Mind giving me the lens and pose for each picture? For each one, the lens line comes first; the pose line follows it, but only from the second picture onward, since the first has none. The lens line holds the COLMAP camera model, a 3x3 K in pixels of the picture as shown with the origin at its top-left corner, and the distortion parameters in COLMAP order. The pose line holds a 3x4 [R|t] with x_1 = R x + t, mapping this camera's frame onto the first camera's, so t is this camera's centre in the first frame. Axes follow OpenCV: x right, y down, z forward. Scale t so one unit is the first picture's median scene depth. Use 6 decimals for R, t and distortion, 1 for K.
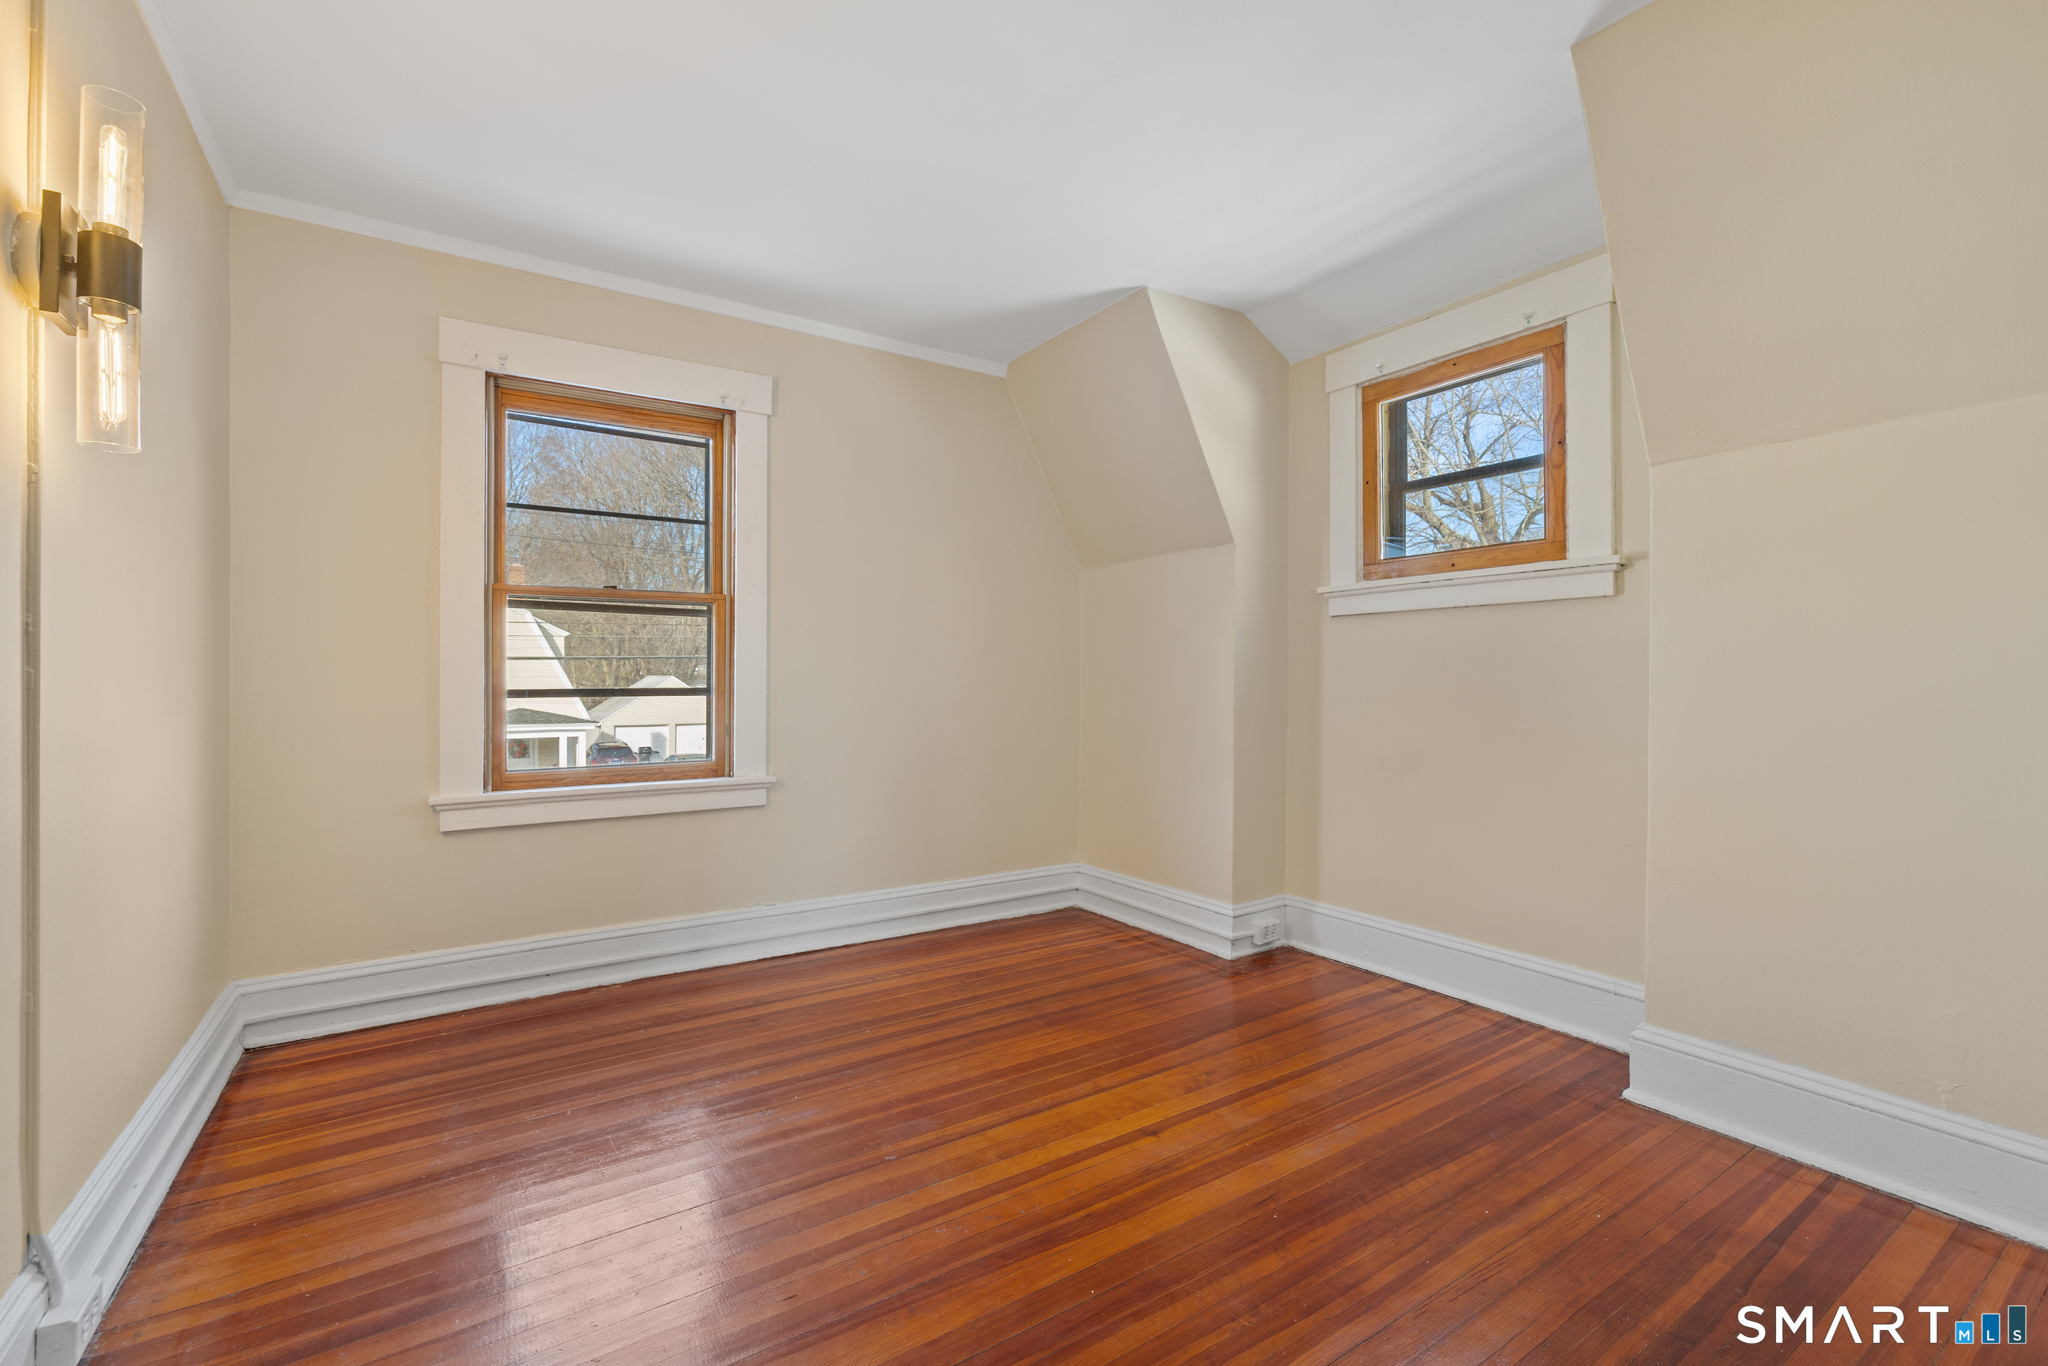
lens RADIAL K [[880.8, 0, 1031.2], [0, 880.8, 669.5], [0, 0, 1]] dist [-0.002792, -0.000058]
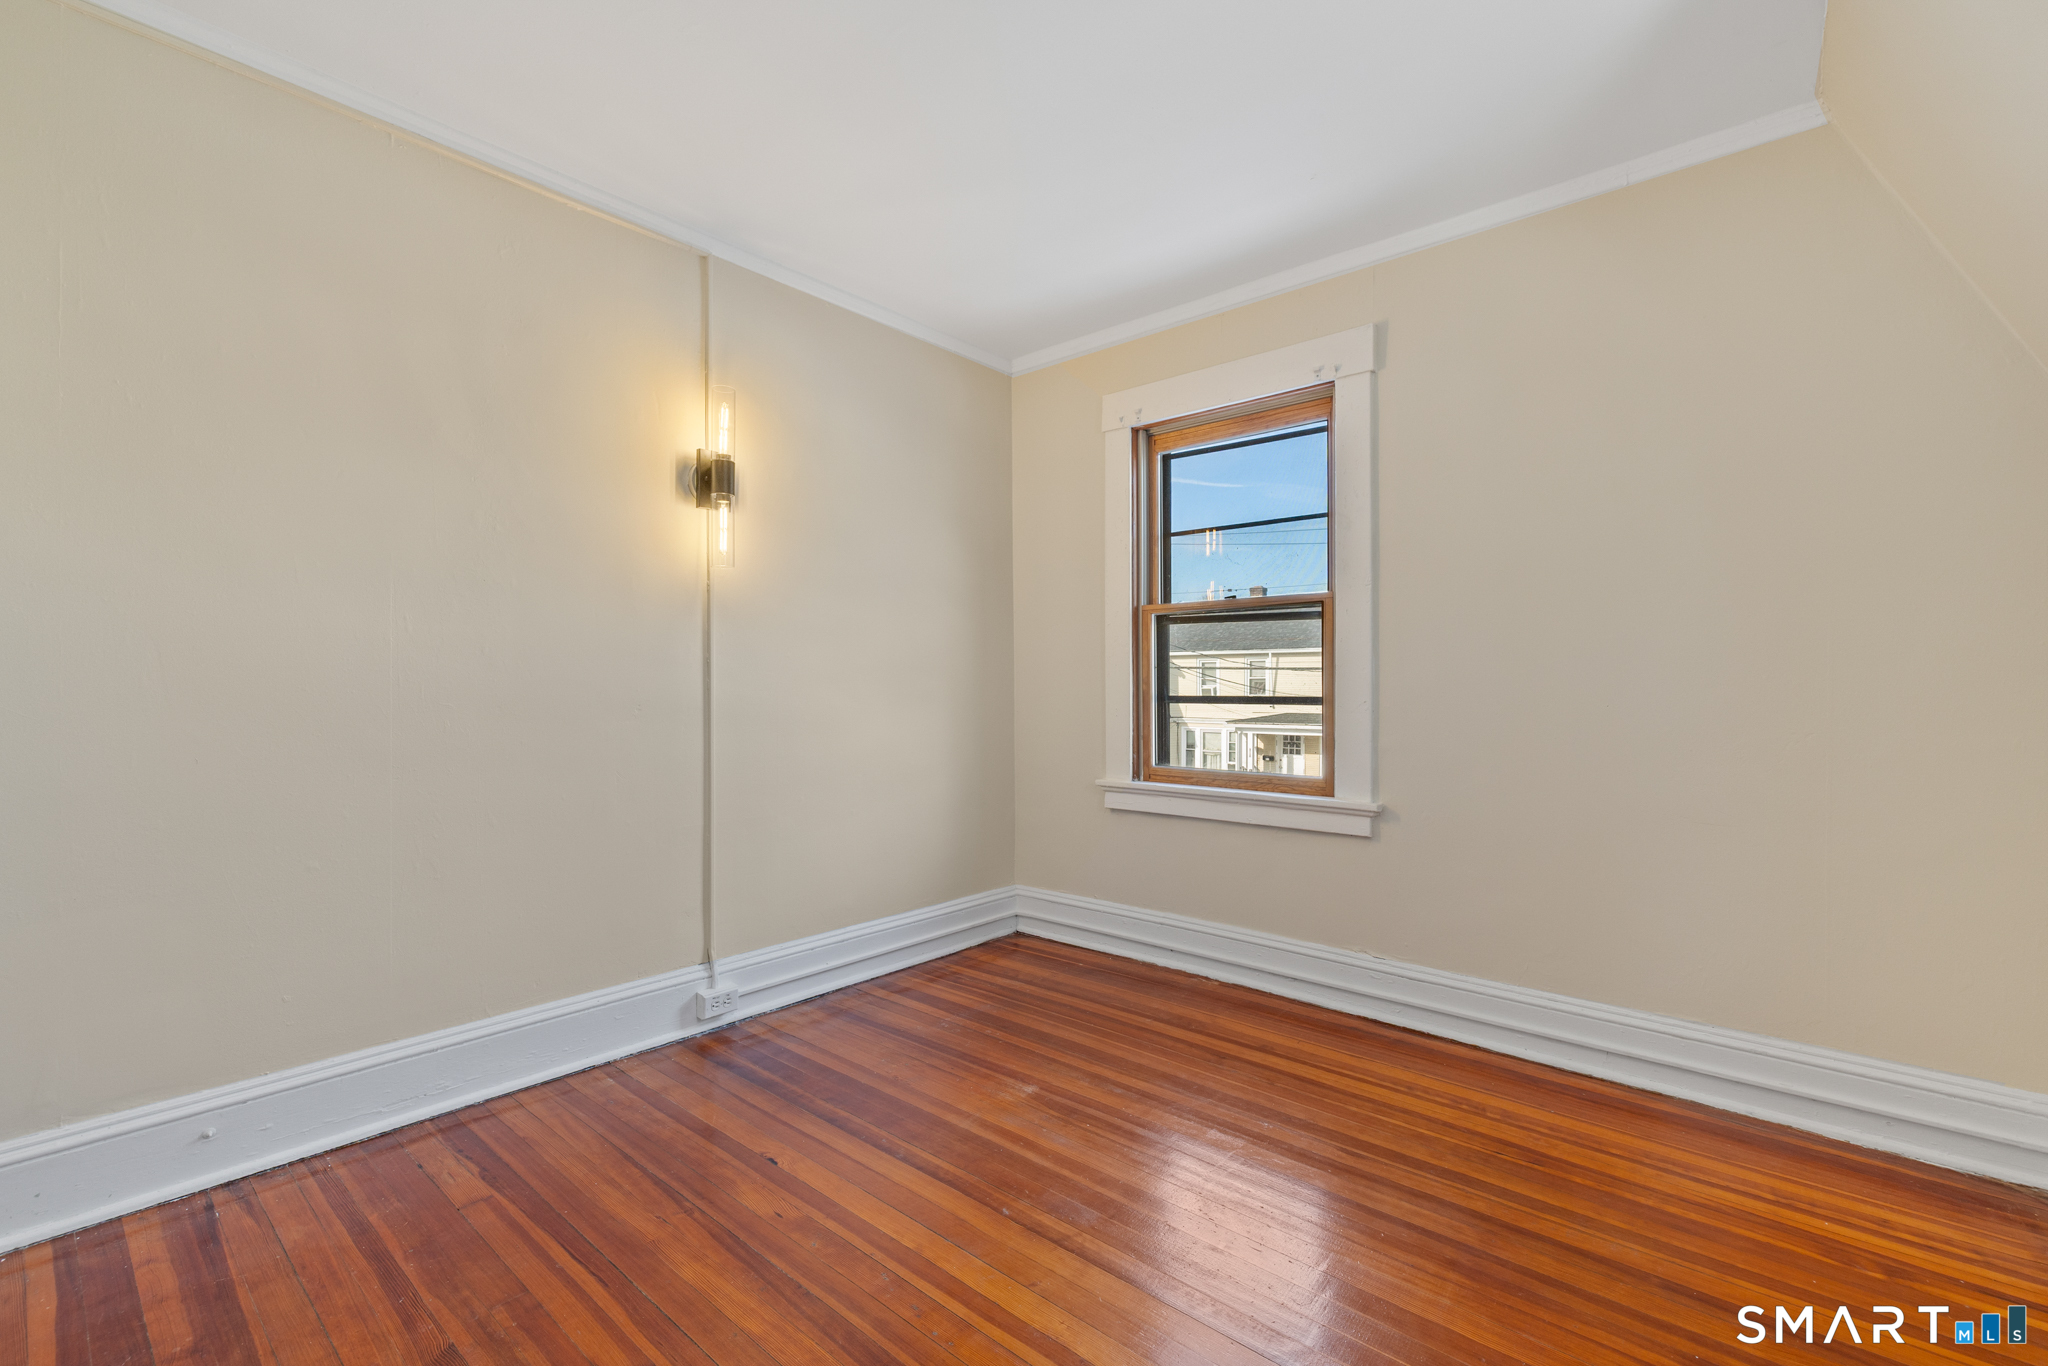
lens RADIAL K [[881.5, 0, 1029.7], [0, 881.5, 694.5], [0, 0, 1]] dist [-0.001079, 0.000058]
pose [[0.256609, 0.006368, -0.966494, 0.489958], [0.006951, 0.999940, 0.008434, 0.010191], [0.966490, -0.008882, 0.256549, 0.540827]]
